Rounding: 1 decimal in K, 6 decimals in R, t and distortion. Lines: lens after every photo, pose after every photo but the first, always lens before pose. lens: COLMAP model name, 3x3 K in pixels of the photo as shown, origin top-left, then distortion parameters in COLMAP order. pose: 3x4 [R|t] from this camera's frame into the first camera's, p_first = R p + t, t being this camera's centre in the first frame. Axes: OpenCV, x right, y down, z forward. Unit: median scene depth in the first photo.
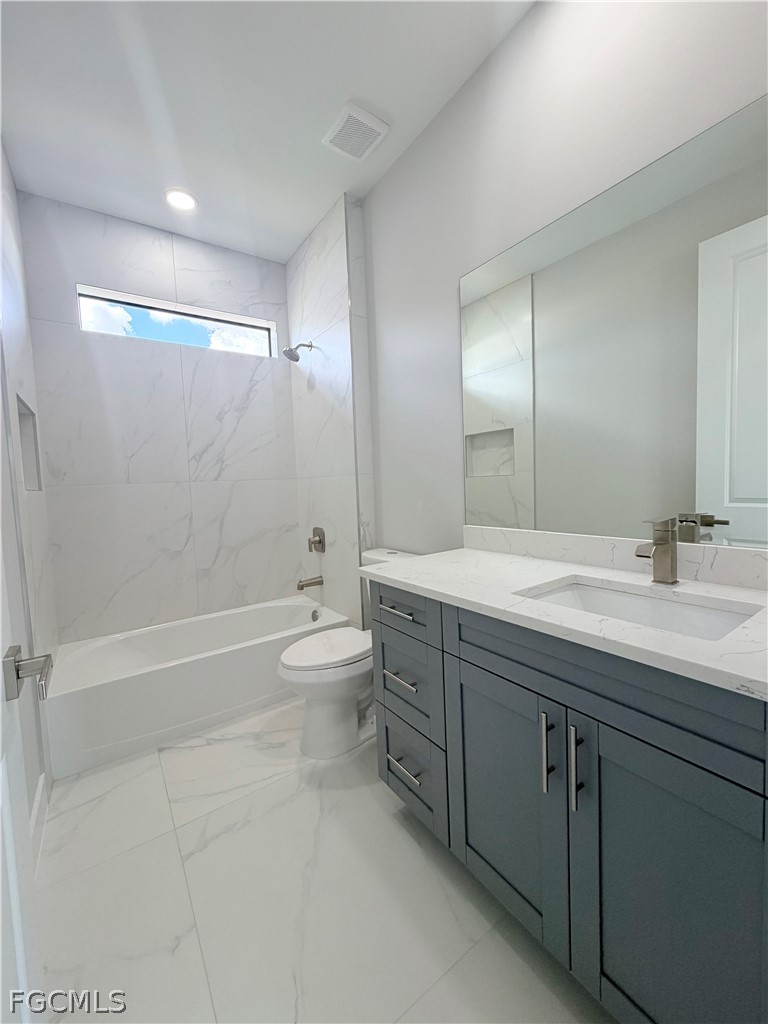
lens RADIAL K [[412.4, 0, 379.3], [0, 412.4, 509.6], [0, 0, 1]] dist [-0.005129, -0.001144]
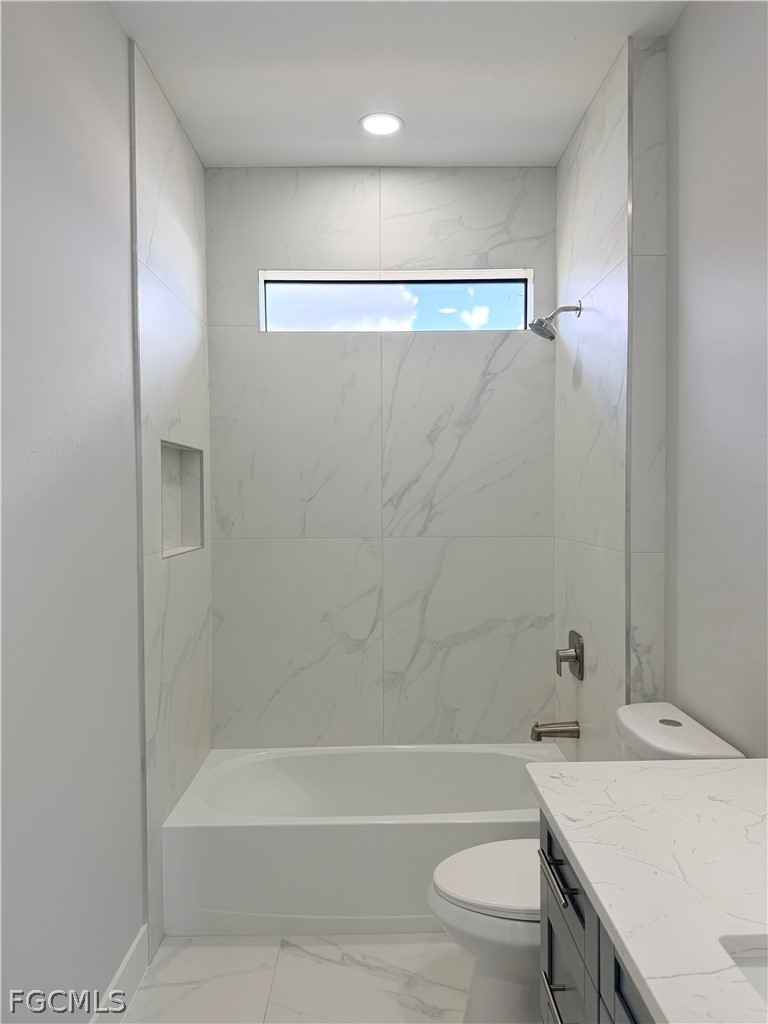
lens RADIAL K [[722.5, 0, 376.2], [0, 722.5, 506.6], [0, 0, 1]] dist [0.059007, -0.083774]
pose [[0.822321, 0.045320, -0.567216, 0.187133], [-0.059962, 0.998175, -0.007176, -0.107943], [0.565855, 0.039912, 0.823538, 0.037129]]
